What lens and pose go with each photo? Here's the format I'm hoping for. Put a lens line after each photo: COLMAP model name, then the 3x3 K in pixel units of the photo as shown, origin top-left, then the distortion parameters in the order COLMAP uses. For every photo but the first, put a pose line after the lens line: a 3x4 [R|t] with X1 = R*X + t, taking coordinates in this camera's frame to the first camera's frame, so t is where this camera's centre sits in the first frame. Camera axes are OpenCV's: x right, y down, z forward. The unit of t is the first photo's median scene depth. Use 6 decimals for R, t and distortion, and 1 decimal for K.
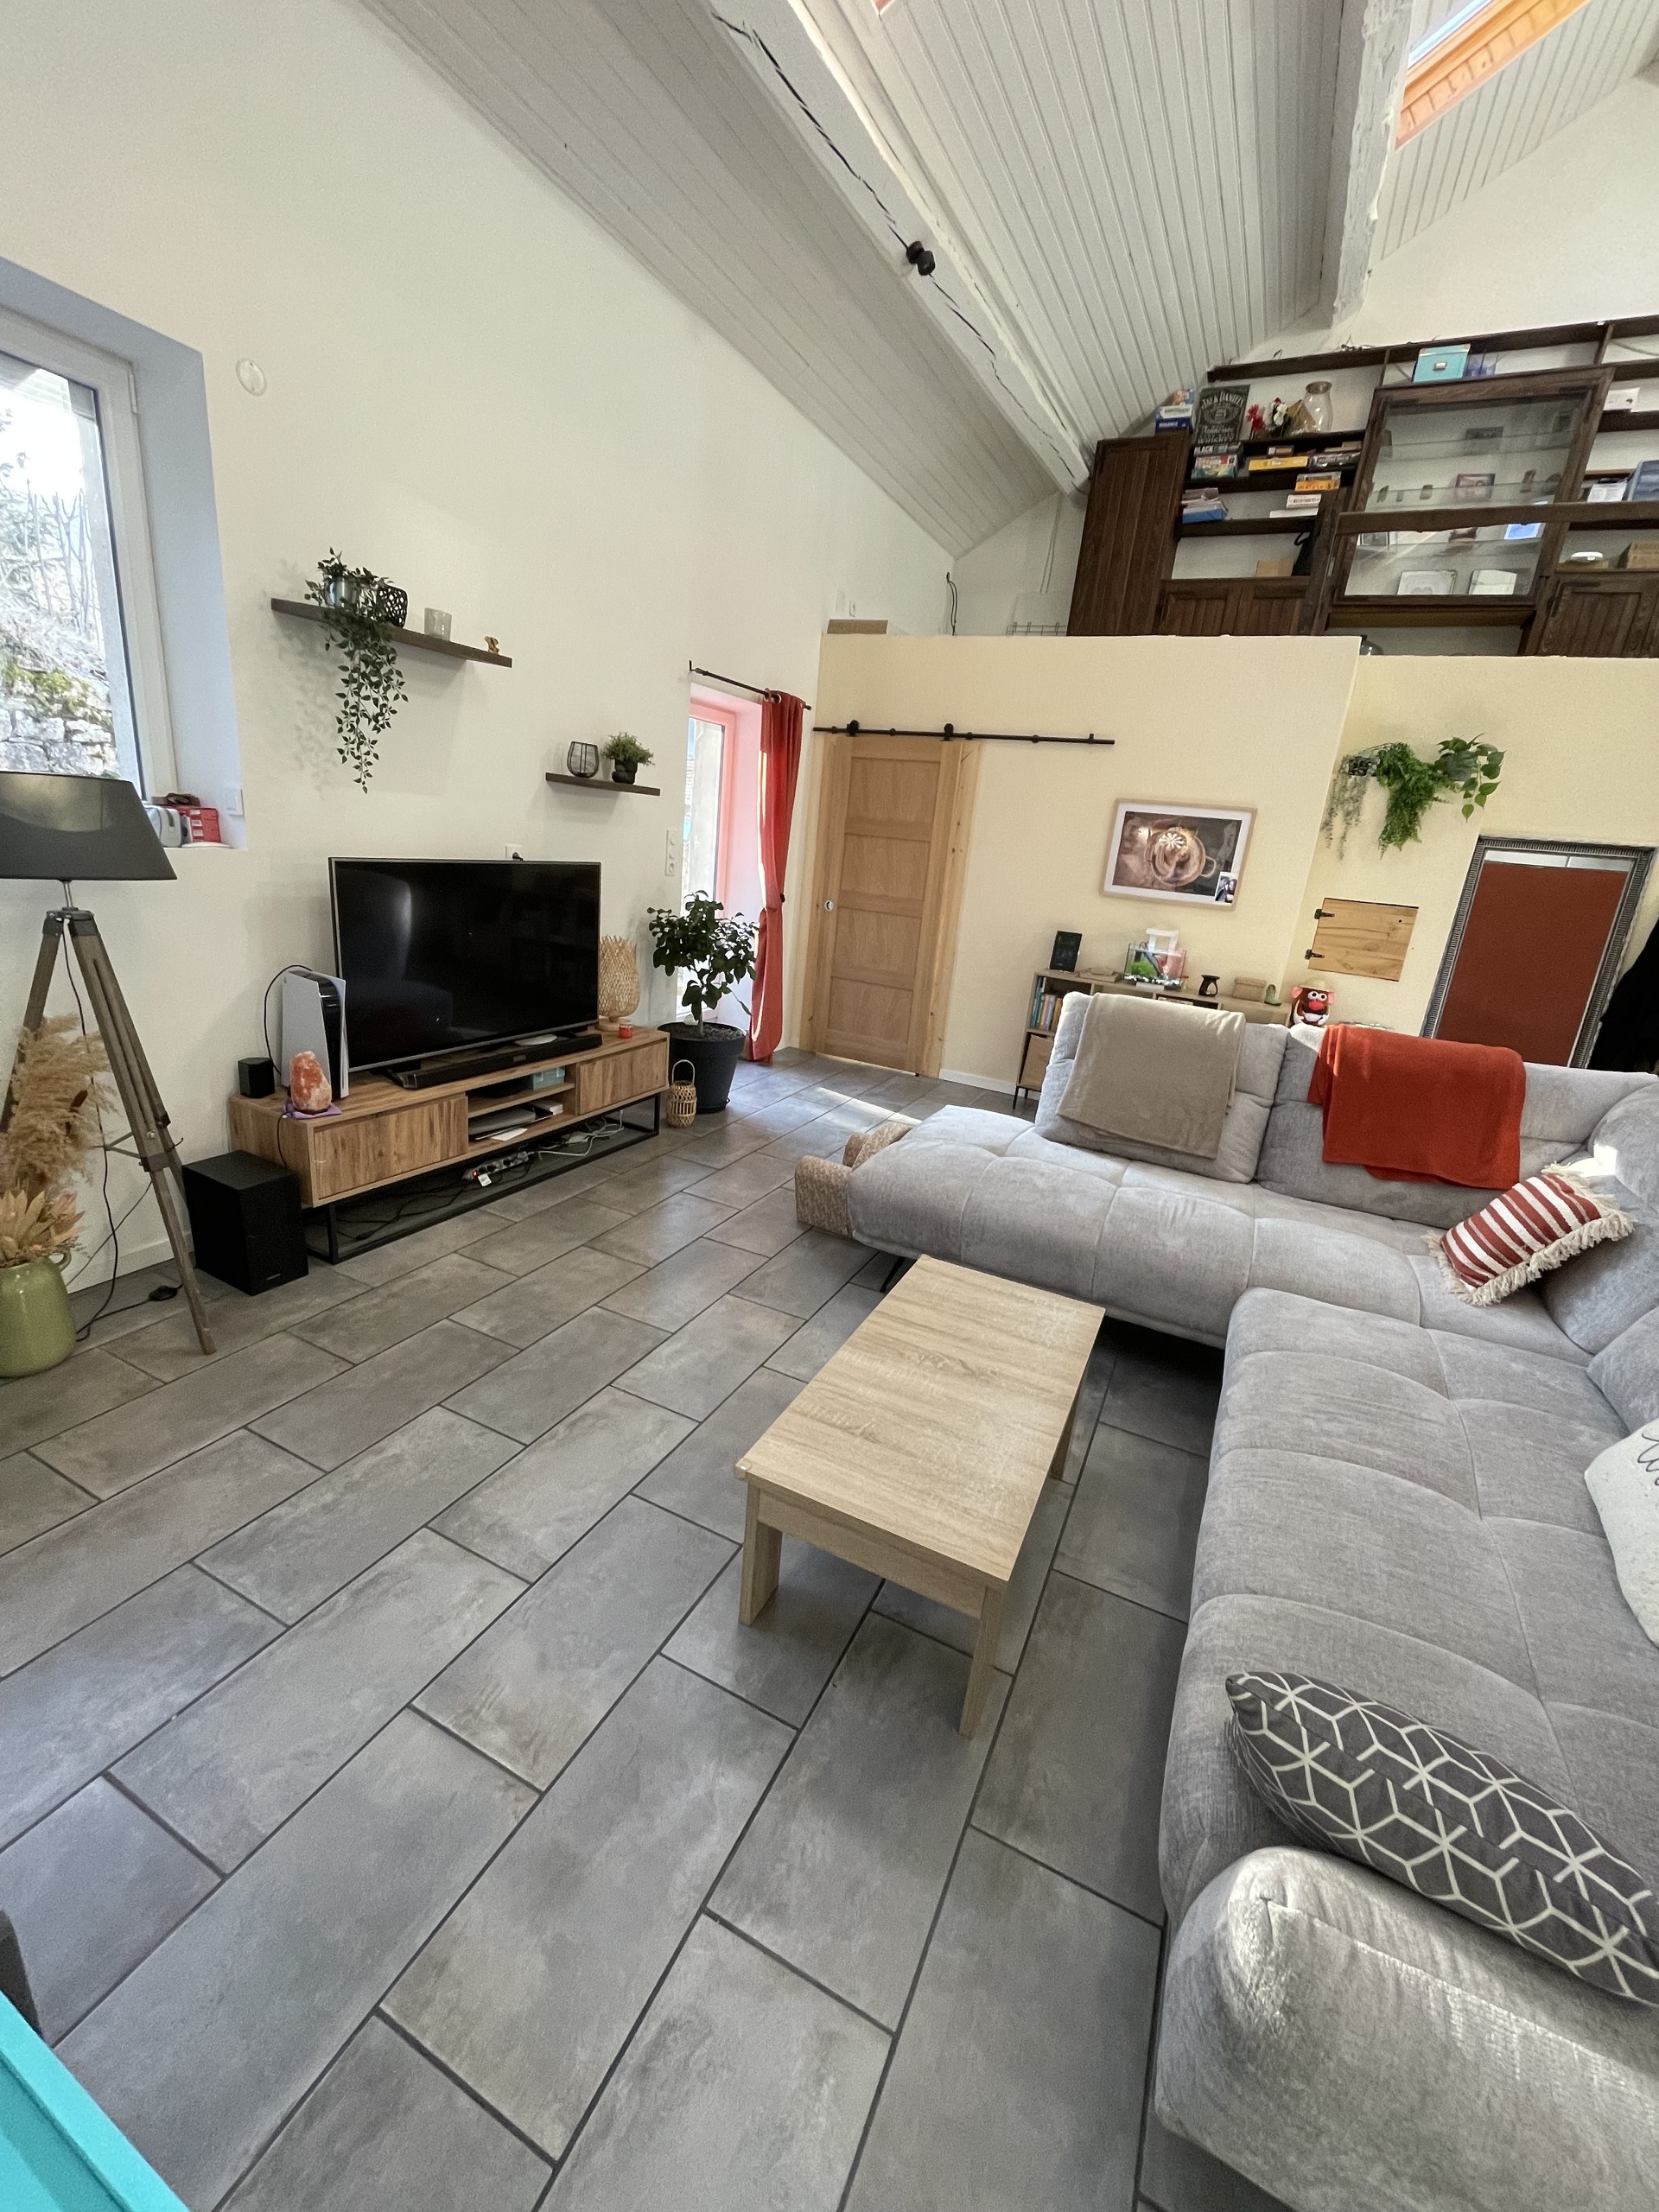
lens RADIAL K [[906.2, 0, 831.4], [0, 906.2, 1105.0], [0, 0, 1]] dist [-0.000324, 0.000177]
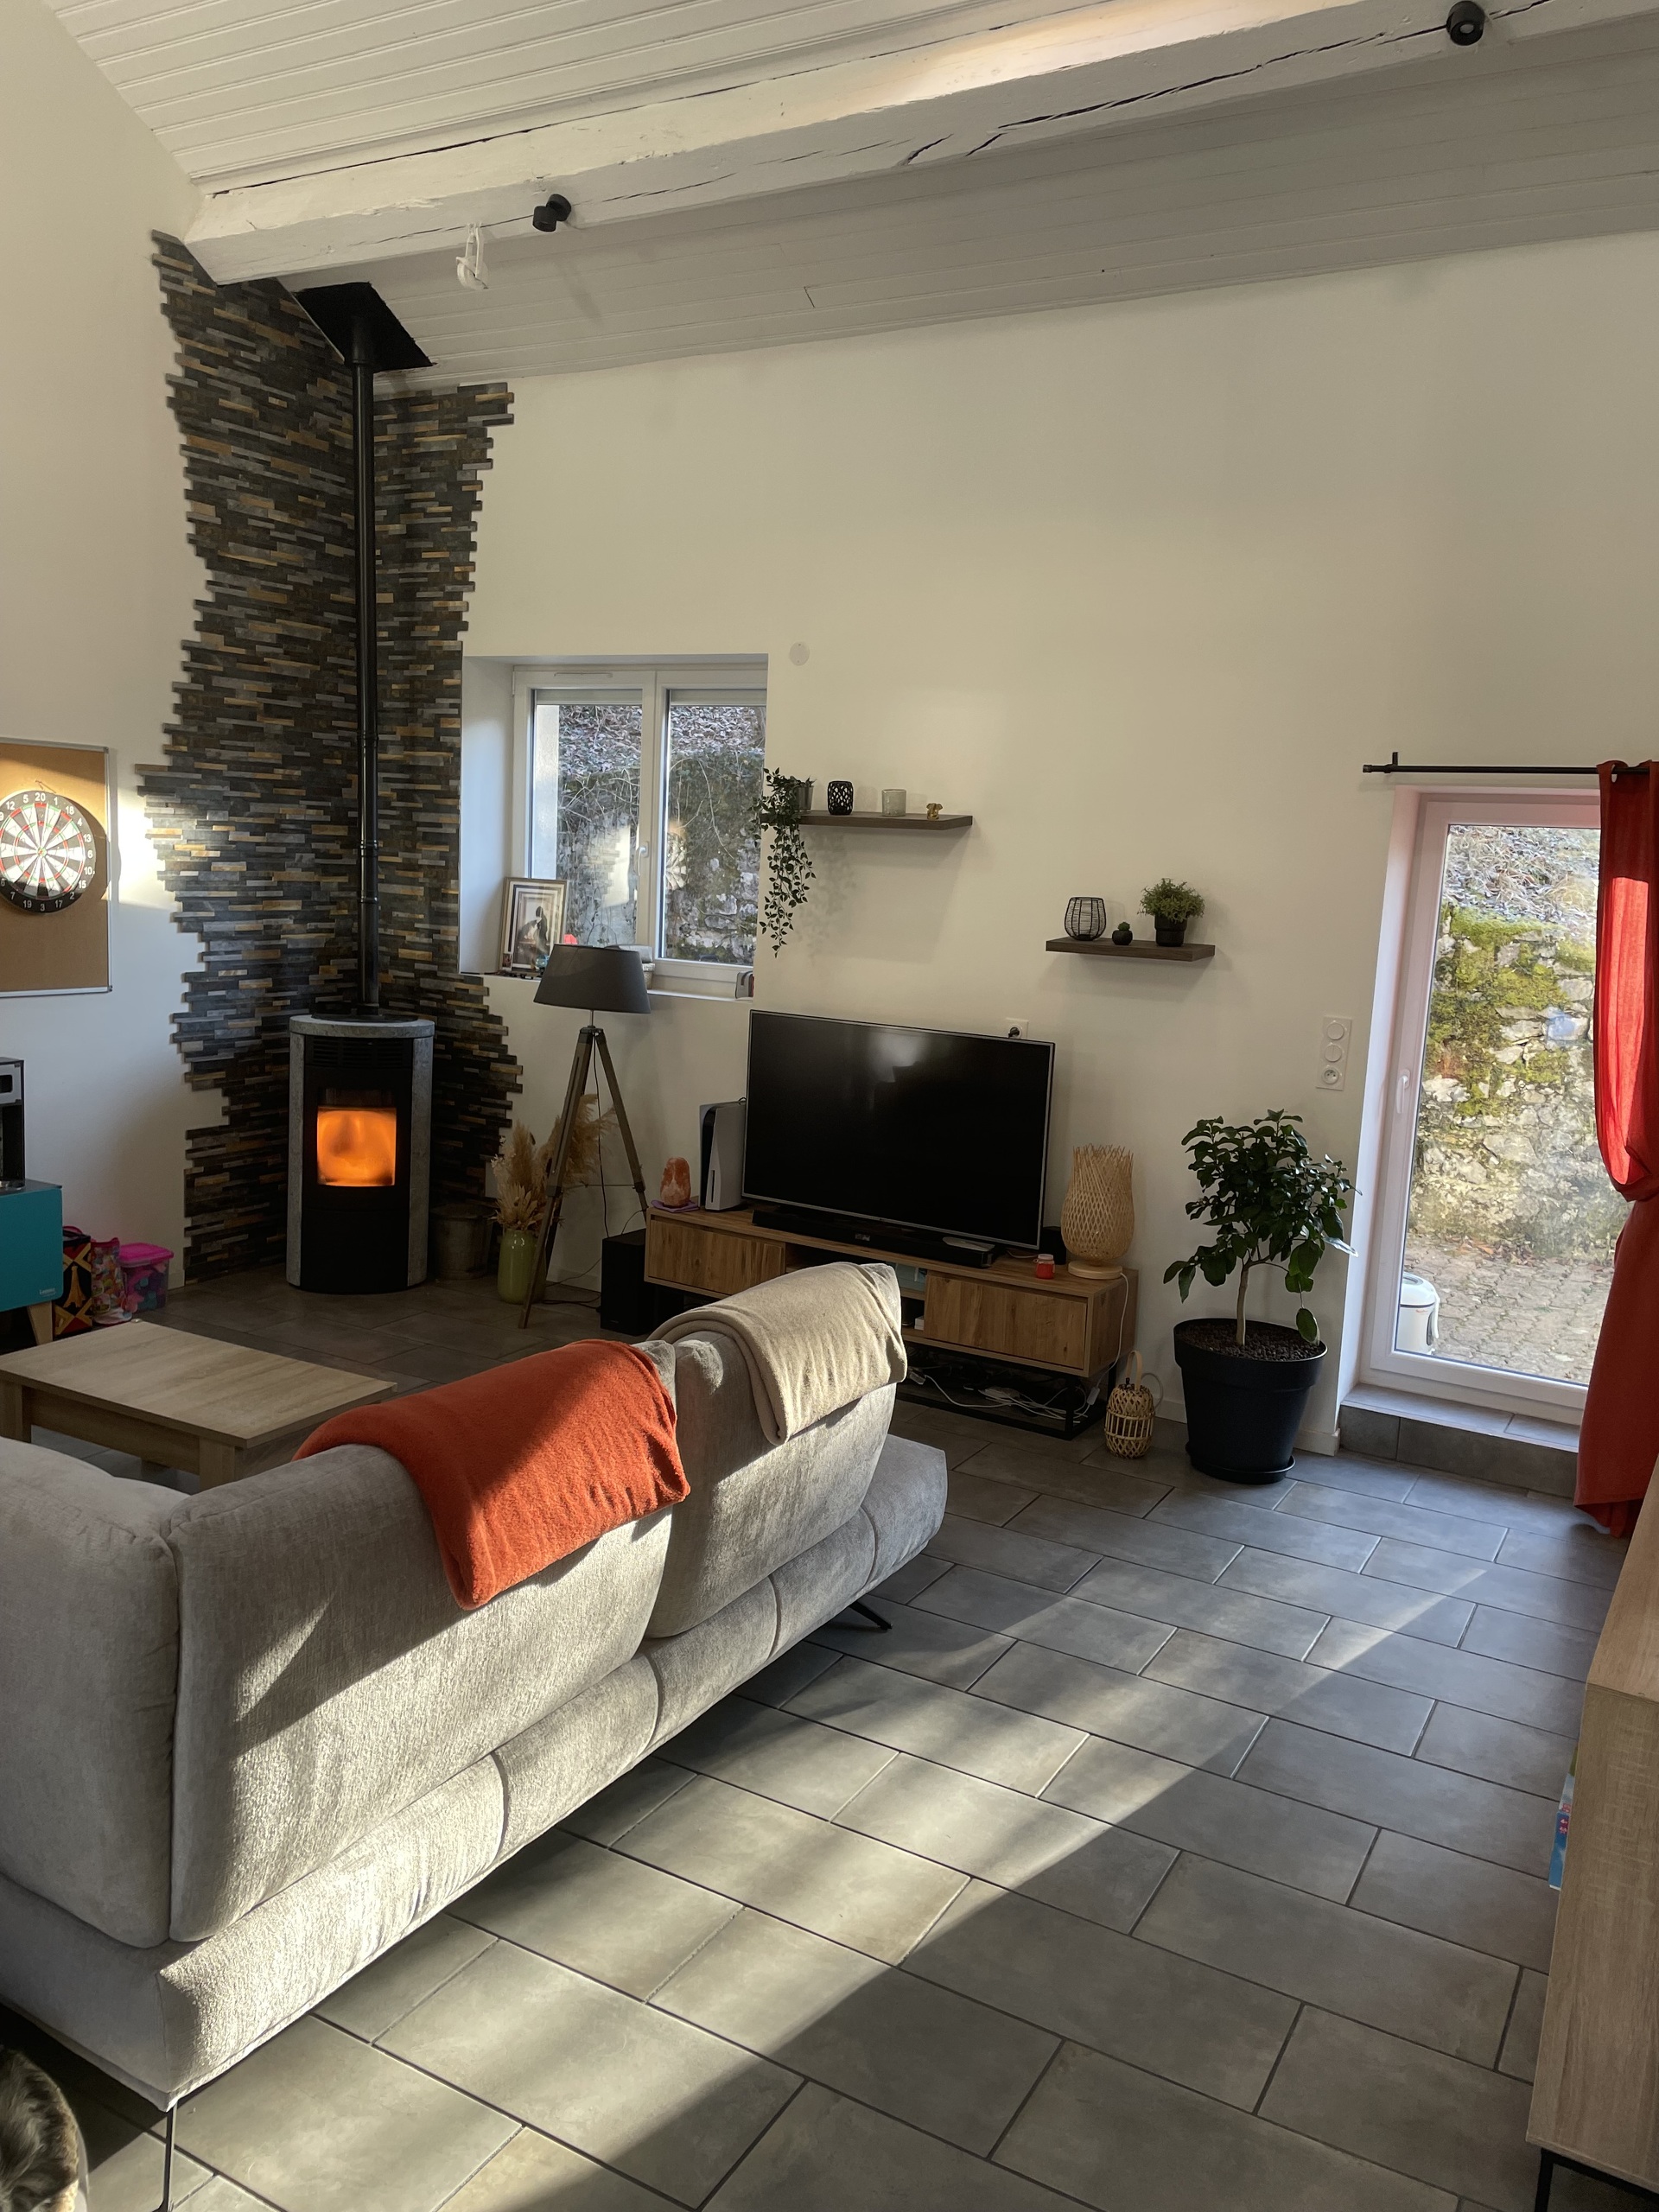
lens RADIAL K [[1660.1, 0, 832.0], [0, 1660.1, 1099.0], [0, 0, 1]] dist [0.084275, -0.097953]
pose [[-0.062282, 0.046740, -0.996964, 1.507806], [-0.345395, 0.936171, 0.065467, -0.323193], [0.936388, 0.348424, -0.042163, 1.161414]]
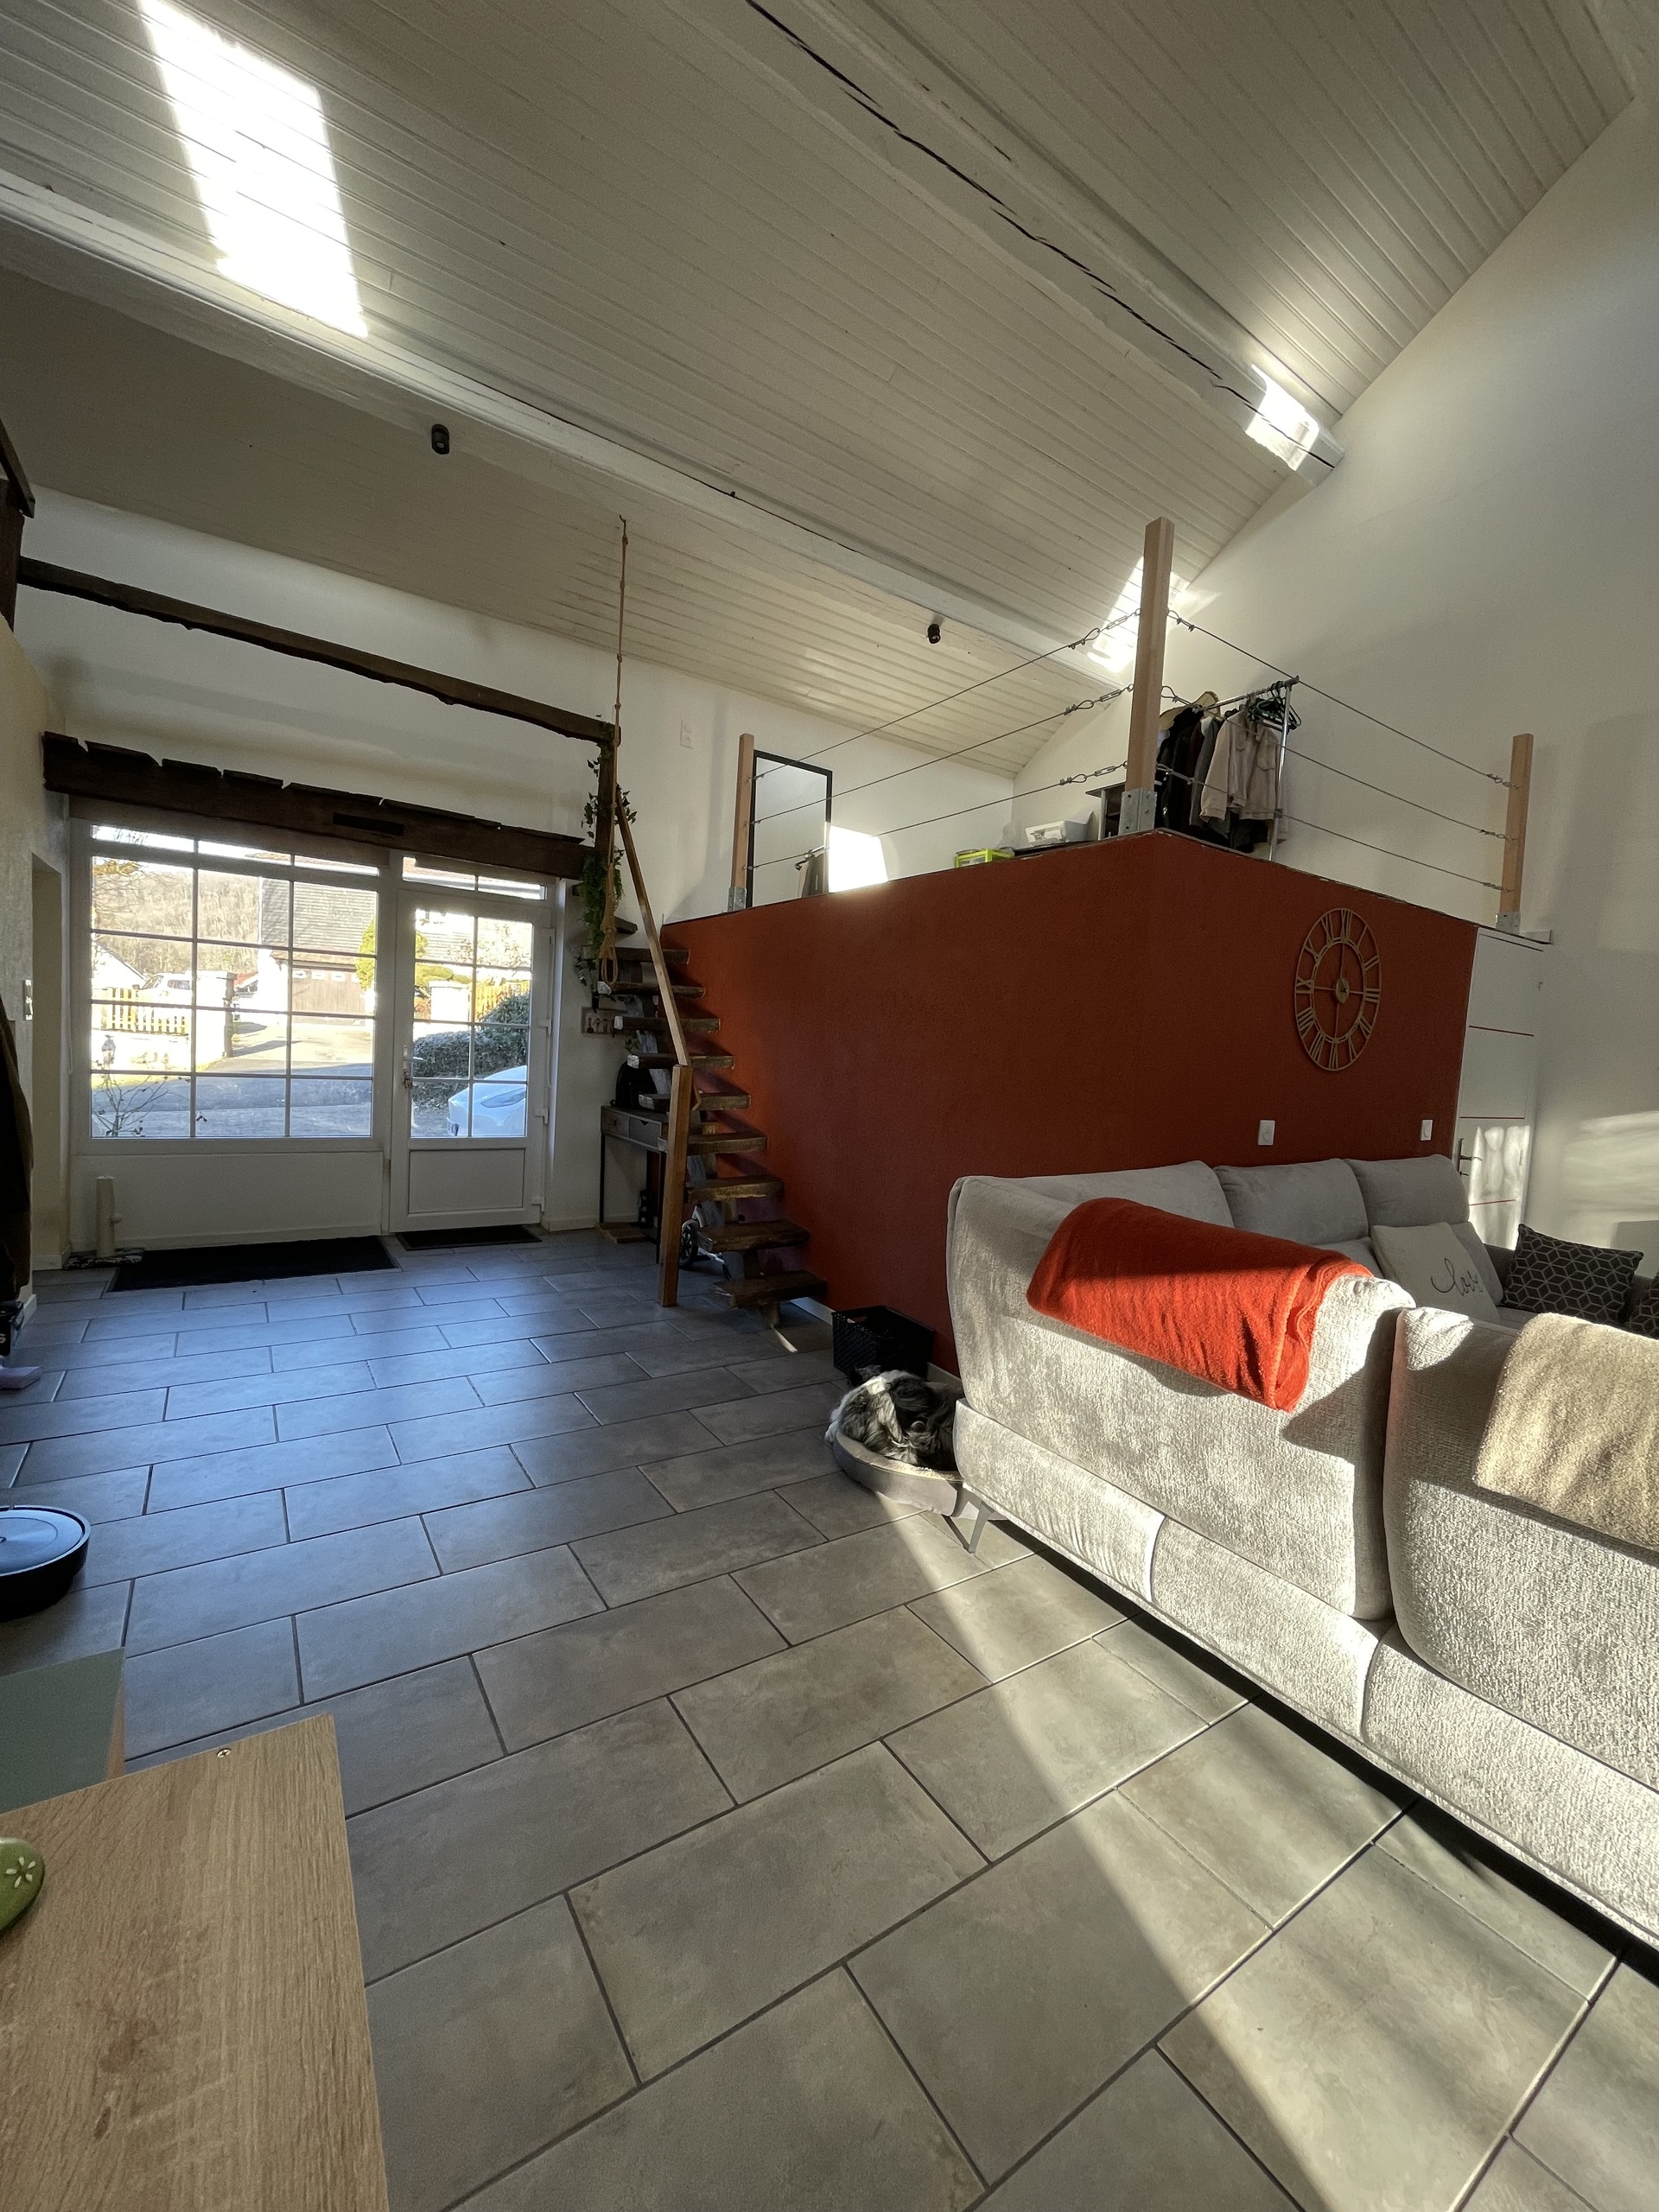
lens RADIAL K [[893.5, 0, 829.4], [0, 893.5, 1103.0], [0, 0, 1]] dist [-0.002545, -0.000206]
pose [[-0.850744, -0.180921, 0.493459, 0.599473], [0.013584, 0.931002, 0.364760, -0.362434], [-0.525405, 0.317021, -0.789587, 1.580288]]
